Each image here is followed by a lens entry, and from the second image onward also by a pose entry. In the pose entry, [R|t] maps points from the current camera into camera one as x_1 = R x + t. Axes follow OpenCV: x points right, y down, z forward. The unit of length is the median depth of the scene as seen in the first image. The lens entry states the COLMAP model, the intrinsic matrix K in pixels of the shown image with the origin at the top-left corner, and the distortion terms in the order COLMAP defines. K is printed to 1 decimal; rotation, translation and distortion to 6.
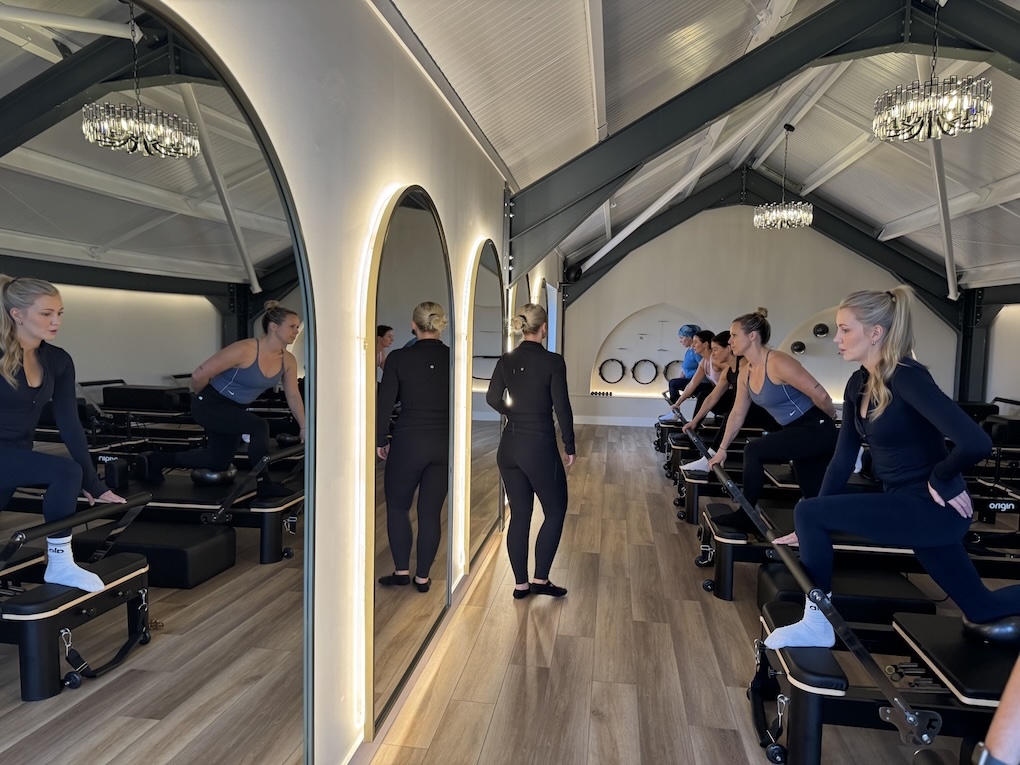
lens RADIAL K [[738.0, 0, 510.0], [0, 738.0, 382.5], [0, 0, 1]] dist [-0.000542, -0.001056]
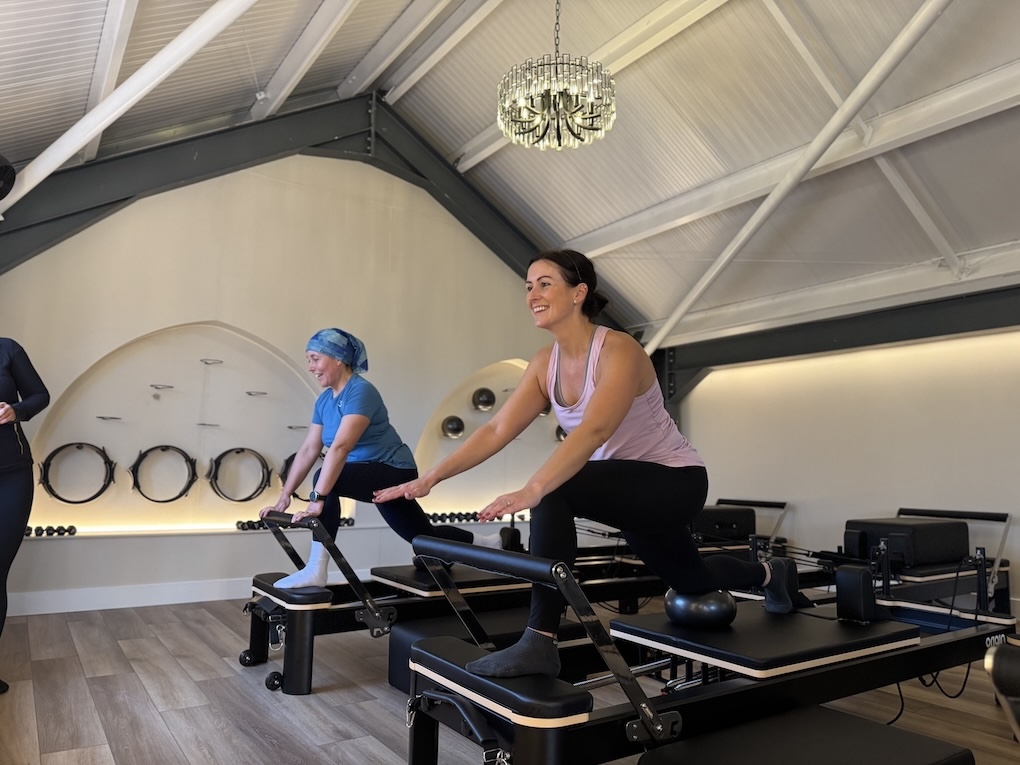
lens RADIAL K [[738.0, 0, 510.0], [0, 738.0, 382.5], [0, 0, 1]] dist [-0.000542, -0.001056]
pose [[0.749259, 0.071882, 0.658364, 0.046155], [0.053877, 0.984182, -0.168771, 0.017004], [-0.660082, 0.161924, 0.733534, 0.541599]]
